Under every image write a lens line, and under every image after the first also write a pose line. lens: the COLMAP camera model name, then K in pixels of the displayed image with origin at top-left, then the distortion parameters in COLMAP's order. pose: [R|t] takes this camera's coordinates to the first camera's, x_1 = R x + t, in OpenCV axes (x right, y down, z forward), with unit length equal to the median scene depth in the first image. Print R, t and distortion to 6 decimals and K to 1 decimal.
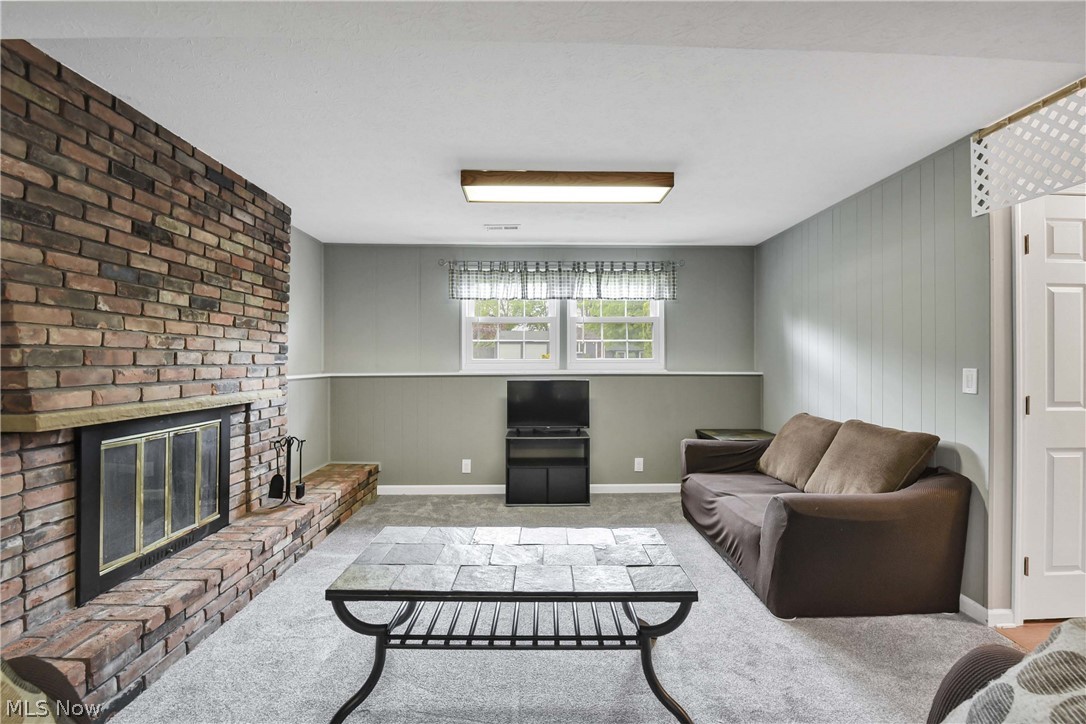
lens RADIAL K [[494.6, 0, 559.3], [0, 494.6, 357.9], [0, 0, 1]] dist [-0.003798, -0.009796]
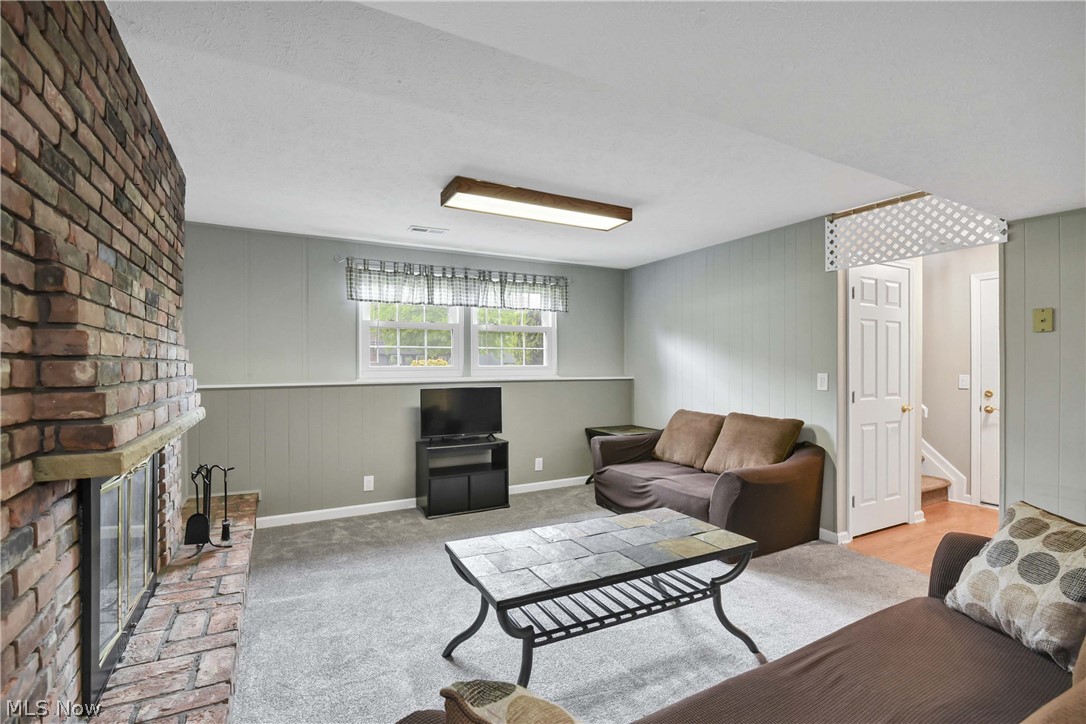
lens RADIAL K [[494.6, 0, 574.1], [0, 494.6, 362.0], [0, 0, 1]] dist [-0.003798, -0.009796]
pose [[0.887923, 0.000878, 0.459992, -0.442026], [-0.000874, 1.000000, -0.000222, -0.009908], [-0.459992, -0.000205, 0.887923, 0.018227]]
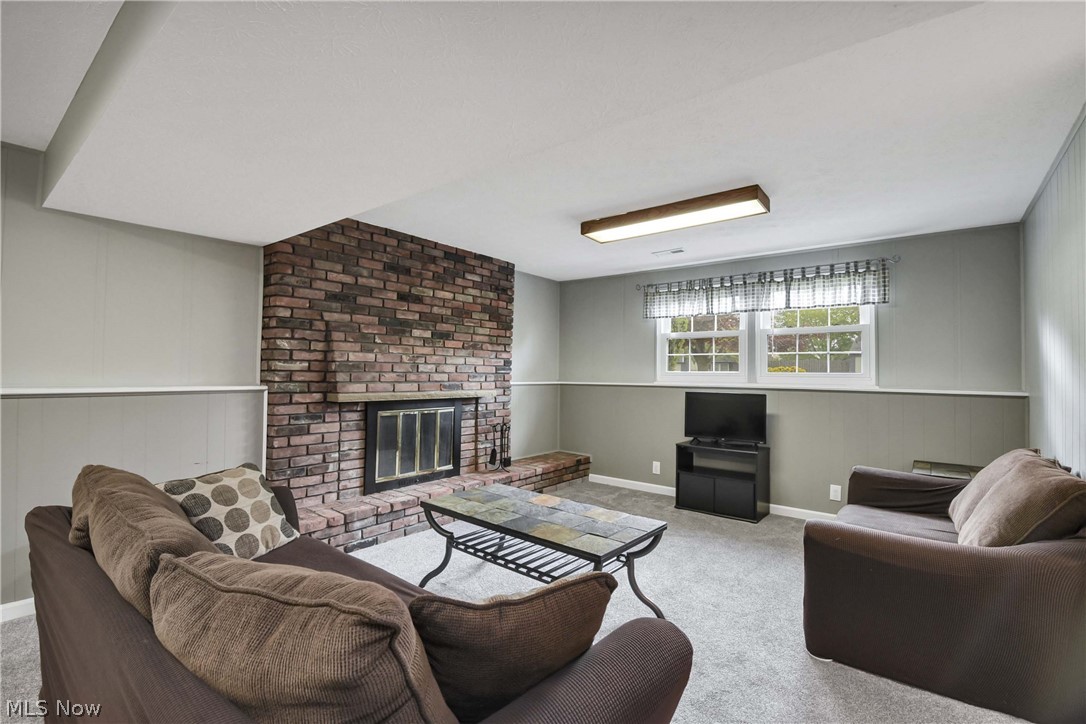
lens RADIAL K [[494.6, 0, 539.3], [0, 494.6, 356.4], [0, 0, 1]] dist [-0.003798, -0.009796]
pose [[0.755027, -0.011243, -0.655597, 0.564548], [-0.009295, 0.999569, -0.027846, 0.003300], [0.655628, 0.027119, 0.754597, -0.030760]]
